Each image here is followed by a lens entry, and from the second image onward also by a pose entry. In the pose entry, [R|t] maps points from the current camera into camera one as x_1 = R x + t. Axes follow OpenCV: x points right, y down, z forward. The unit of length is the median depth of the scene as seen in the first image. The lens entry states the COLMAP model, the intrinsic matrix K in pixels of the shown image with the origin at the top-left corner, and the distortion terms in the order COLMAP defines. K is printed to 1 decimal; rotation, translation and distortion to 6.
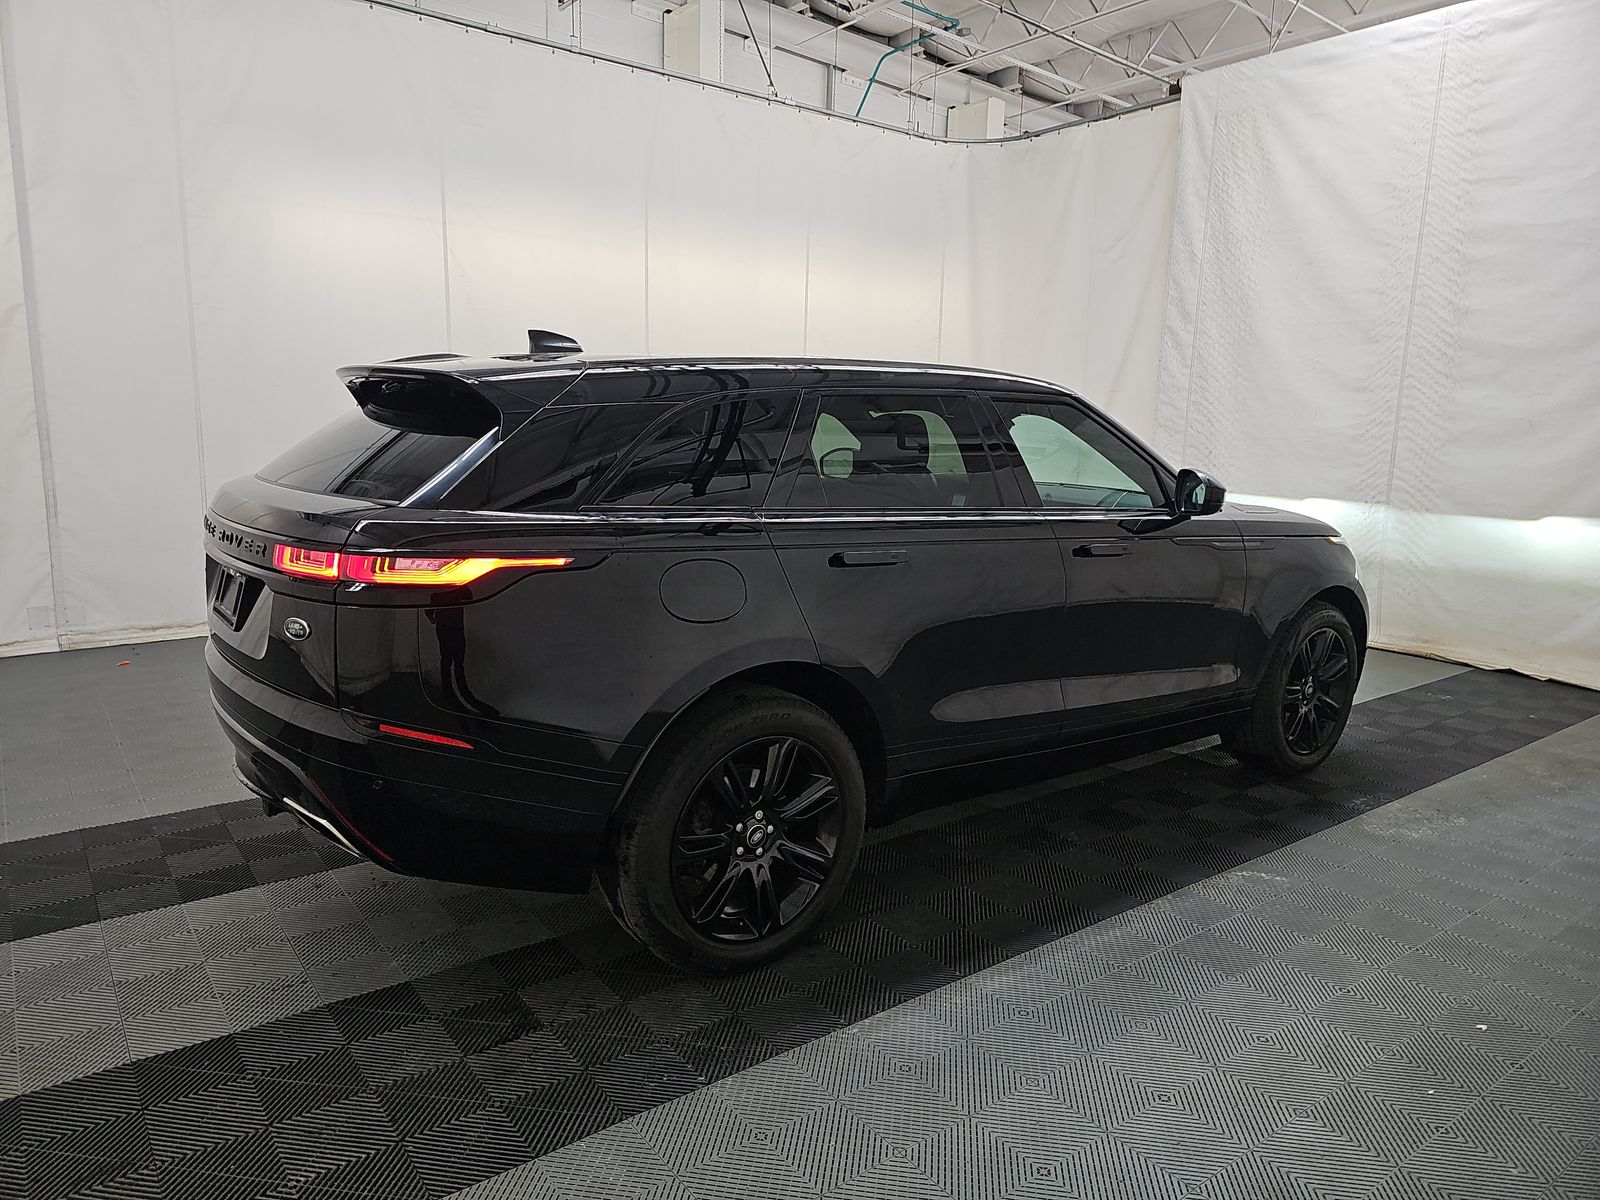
lens RADIAL K [[1073.8, 0, 790.2], [0, 1073.8, 589.3], [0, 0, 1]] dist [0.046416, -0.032692]
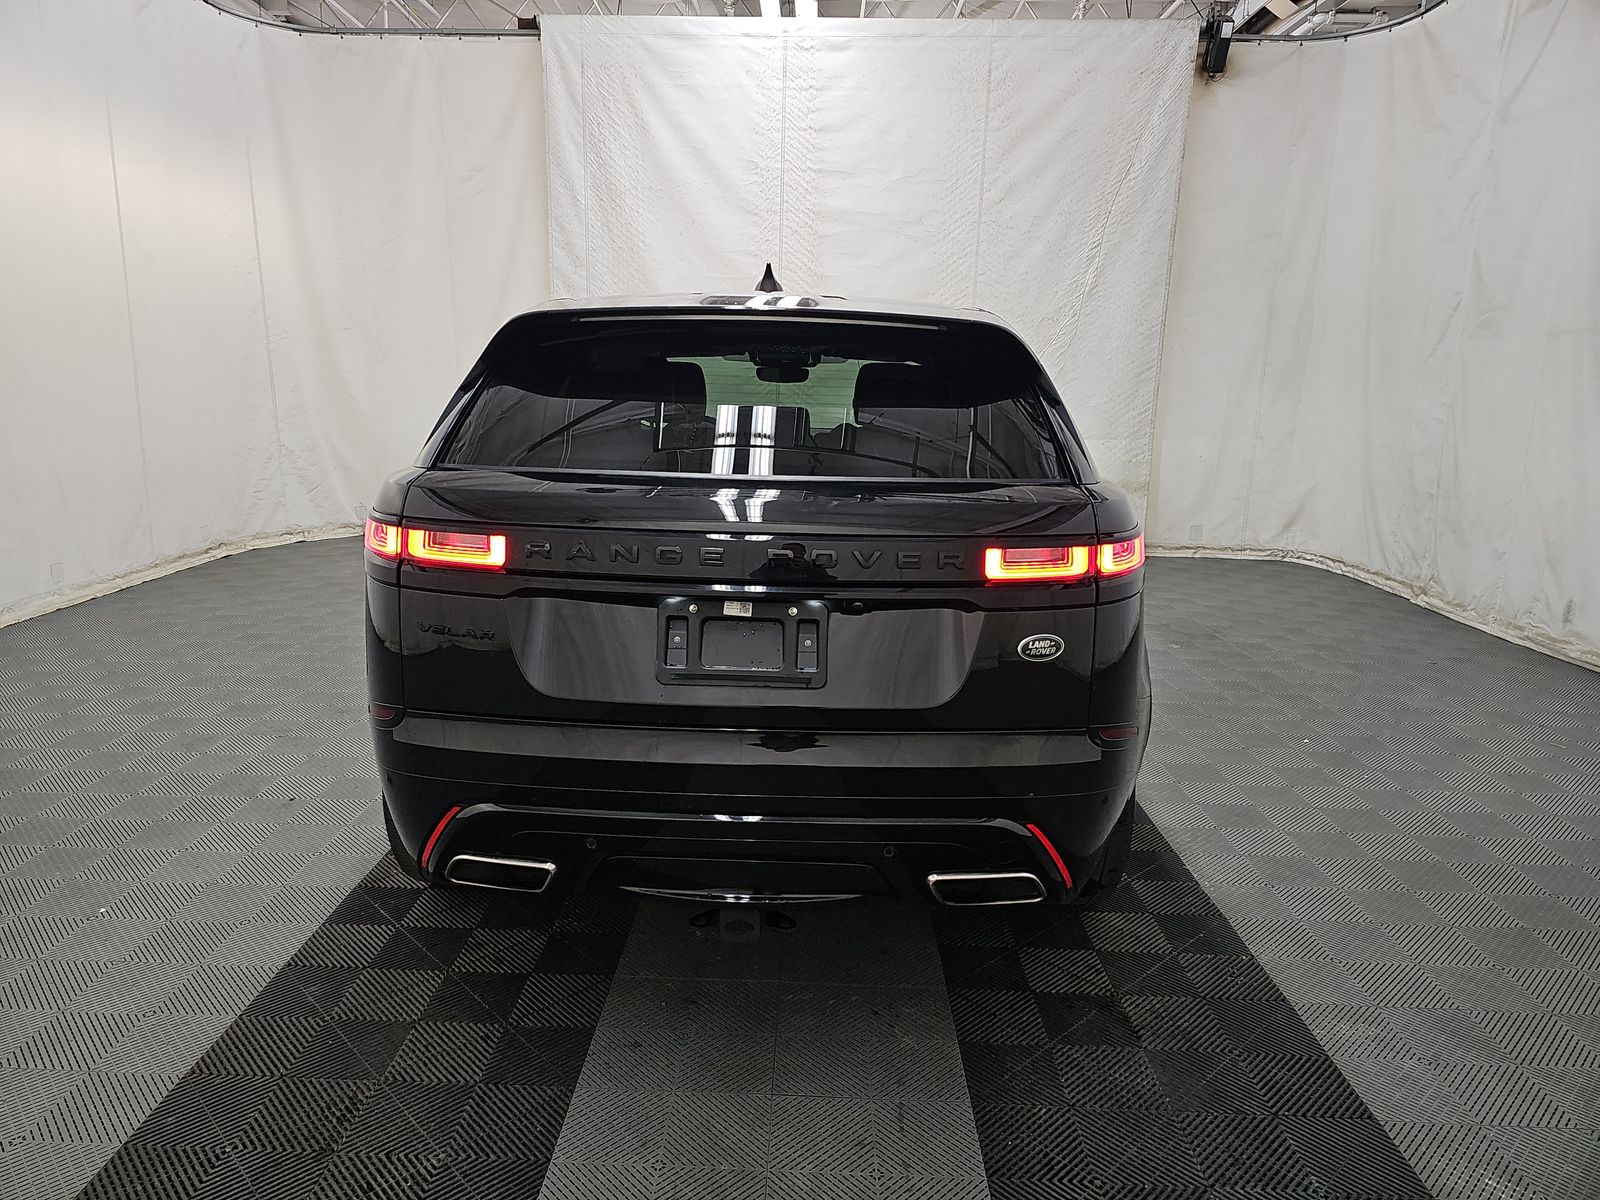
lens RADIAL K [[1073.8, 0, 787.4], [0, 1073.8, 610.2], [0, 0, 1]] dist [0.046416, -0.032692]
pose [[0.624874, -0.179583, 0.759791, -0.411433], [0.121940, 0.983692, 0.132216, -0.041461], [-0.771144, 0.010031, 0.636582, 0.223015]]
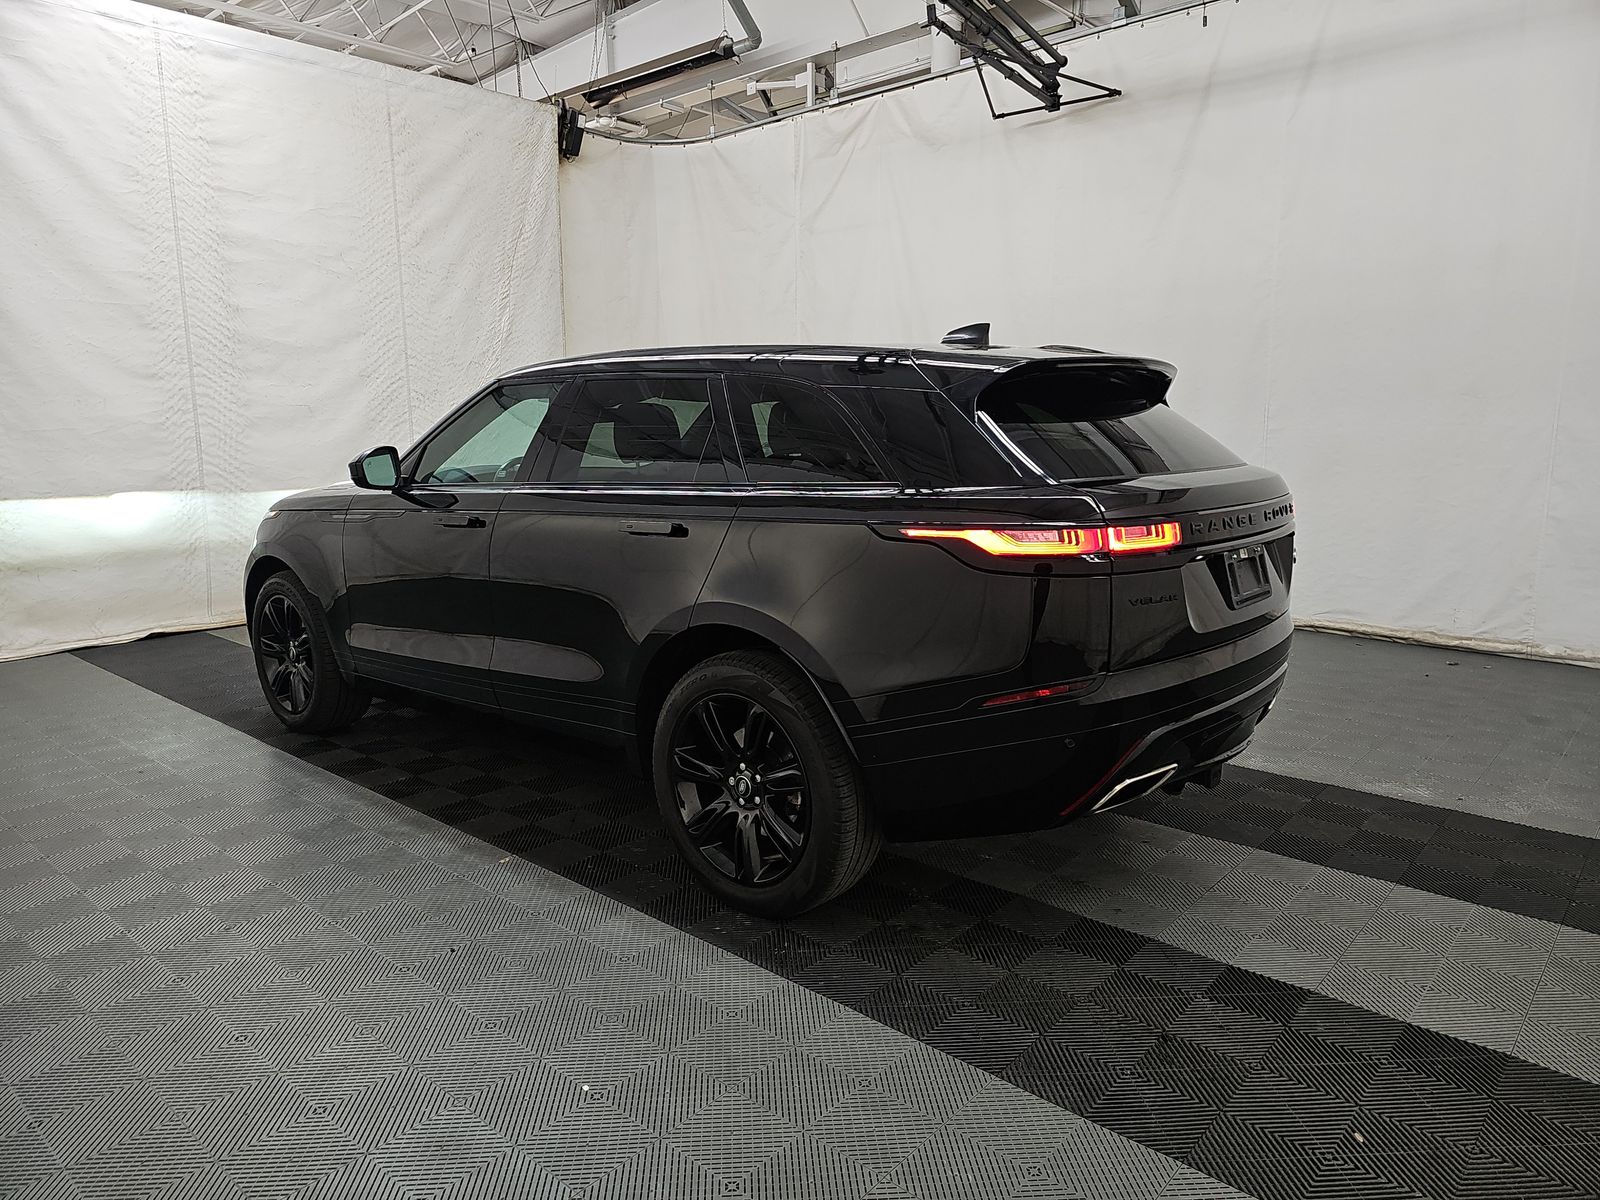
lens RADIAL K [[1073.8, 0, 798.7], [0, 1073.8, 606.8], [0, 0, 1]] dist [0.046416, -0.032692]
pose [[-0.193002, -0.188617, 0.962899, -0.588152], [0.162602, 0.961632, 0.220961, -0.109360], [-0.967632, 0.199215, -0.154927, 0.647754]]
